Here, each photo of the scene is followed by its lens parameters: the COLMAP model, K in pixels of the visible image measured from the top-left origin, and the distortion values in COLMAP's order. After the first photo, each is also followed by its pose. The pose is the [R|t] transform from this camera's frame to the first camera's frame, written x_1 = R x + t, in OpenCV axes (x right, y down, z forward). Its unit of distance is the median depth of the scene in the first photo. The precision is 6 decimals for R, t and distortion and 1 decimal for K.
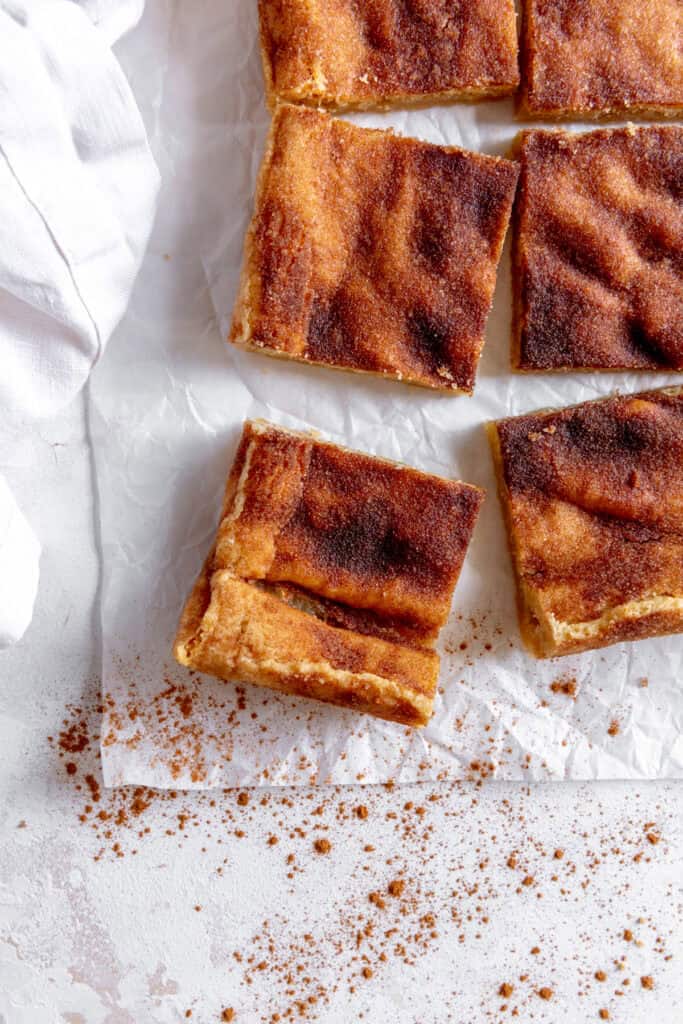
lens RADIAL K [[1082.0, 0, 339.1], [0, 1082.0, 506.1], [0, 0, 1]] dist [-0.021650, 0.000000]
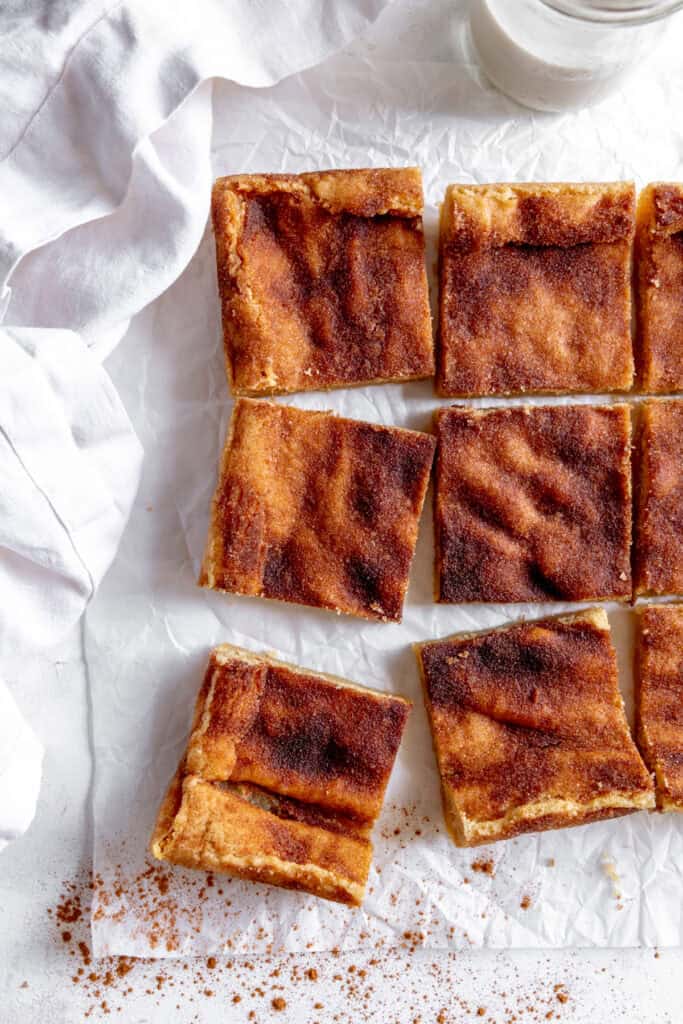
lens RADIAL K [[1082.0, 0, 336.8], [0, 1082.0, 500.9], [0, 0, 1]] dist [-0.021650, 0.000000]
pose [[0.999854, -0.004500, -0.016496, 0.070274], [0.003270, 0.997265, -0.073841, -0.146255], [0.016783, 0.073776, 0.997134, -0.210290]]
